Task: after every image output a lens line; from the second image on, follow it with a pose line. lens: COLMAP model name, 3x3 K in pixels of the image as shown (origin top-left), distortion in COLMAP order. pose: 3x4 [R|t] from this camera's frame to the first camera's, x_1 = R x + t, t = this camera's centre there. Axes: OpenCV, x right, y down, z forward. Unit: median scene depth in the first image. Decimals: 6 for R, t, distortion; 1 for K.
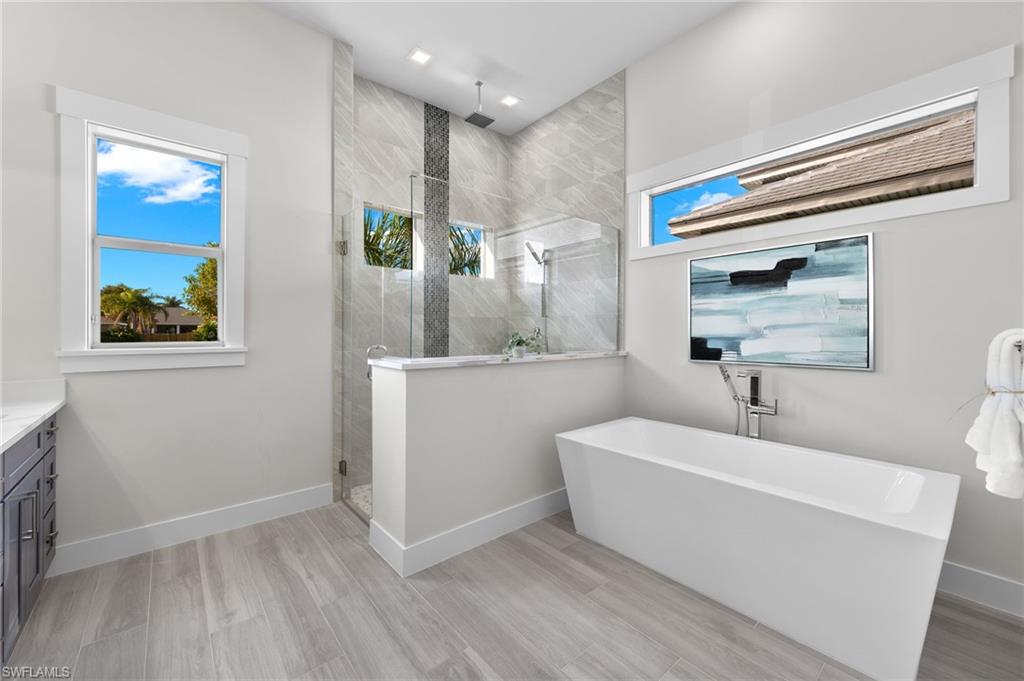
lens RADIAL K [[404.4, 0, 512.9], [0, 404.4, 337.7], [0, 0, 1]] dist [0.009292, -0.004153]
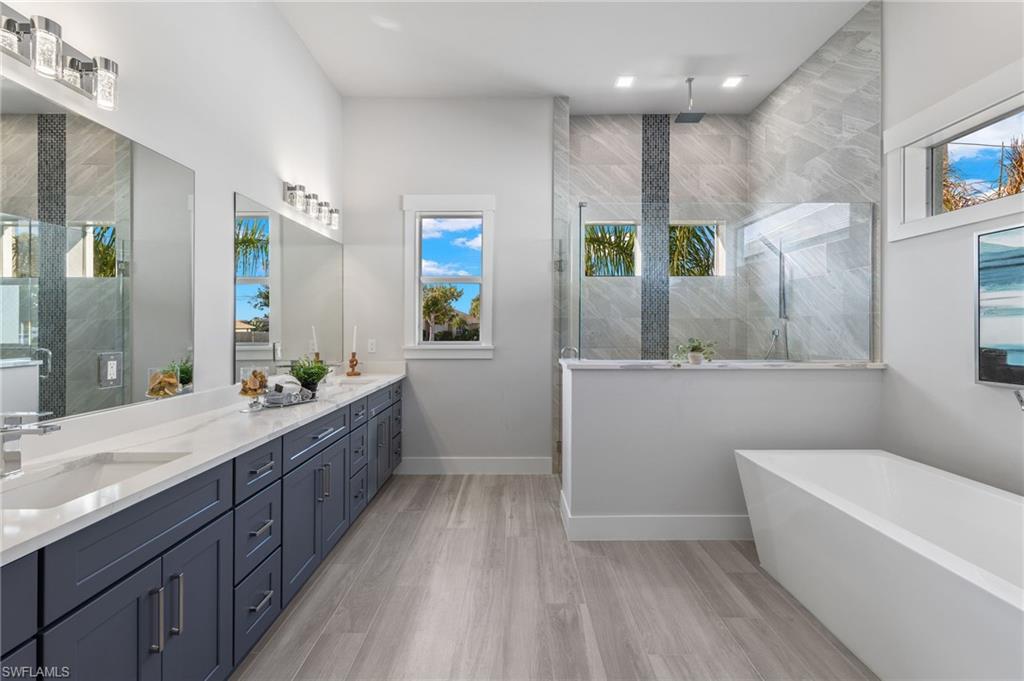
lens RADIAL K [[420.3, 0, 514.1], [0, 420.3, 332.8], [0, 0, 1]] dist [0.001544, -0.000007]
pose [[0.760386, 0.006546, -0.649439, 0.293364], [-0.008253, 0.999966, 0.000416, -0.019557], [0.649419, 0.005043, 0.760414, -0.045287]]
